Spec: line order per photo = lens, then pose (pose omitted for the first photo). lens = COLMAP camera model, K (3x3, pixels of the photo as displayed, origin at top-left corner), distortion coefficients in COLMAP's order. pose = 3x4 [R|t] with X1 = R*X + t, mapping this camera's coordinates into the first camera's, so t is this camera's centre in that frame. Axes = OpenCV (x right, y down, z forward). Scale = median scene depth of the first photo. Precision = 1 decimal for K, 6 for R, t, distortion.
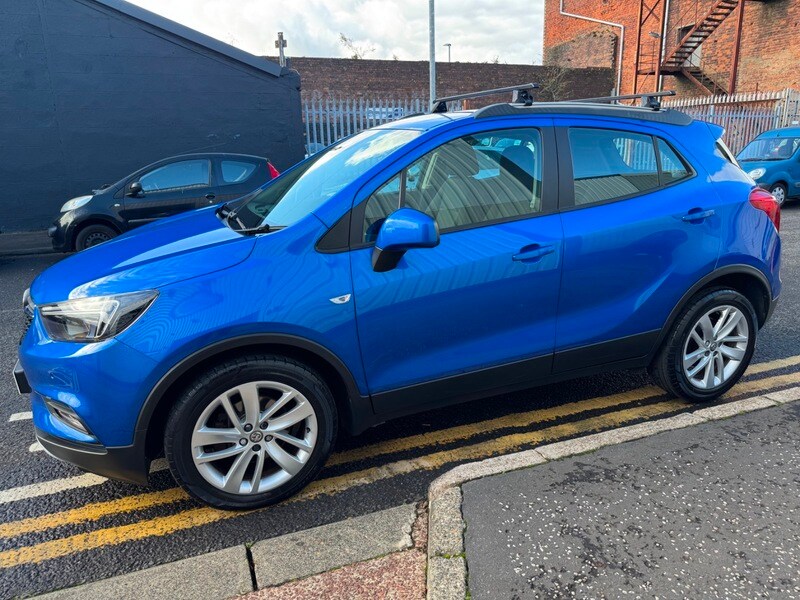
lens RADIAL K [[570.7, 0, 401.8], [0, 570.7, 298.1], [0, 0, 1]] dist [0.019135, -0.018979]
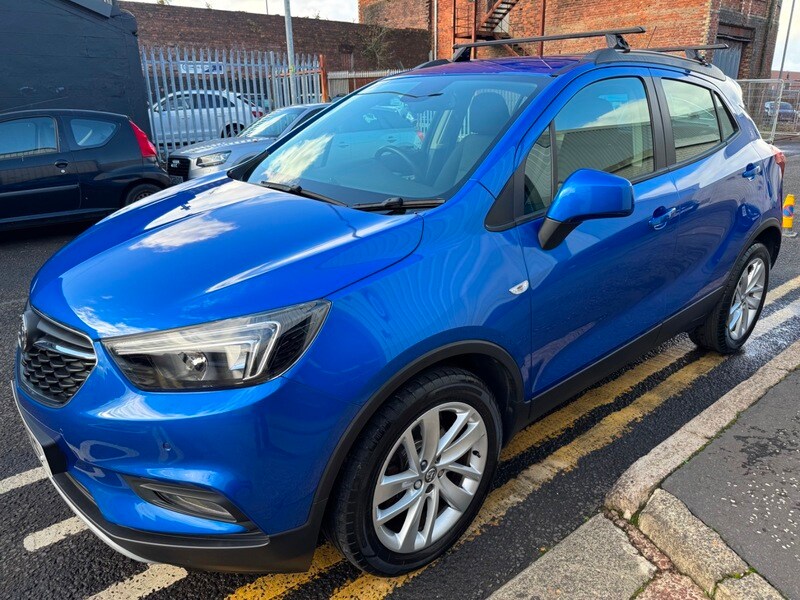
lens RADIAL K [[570.7, 0, 401.8], [0, 570.7, 298.1], [0, 0, 1]] dist [0.019135, -0.018979]
pose [[0.946630, -0.094155, 0.308263, -0.365218], [0.075037, 0.994481, 0.073325, -0.038836], [-0.313465, -0.046281, 0.948471, 0.210622]]
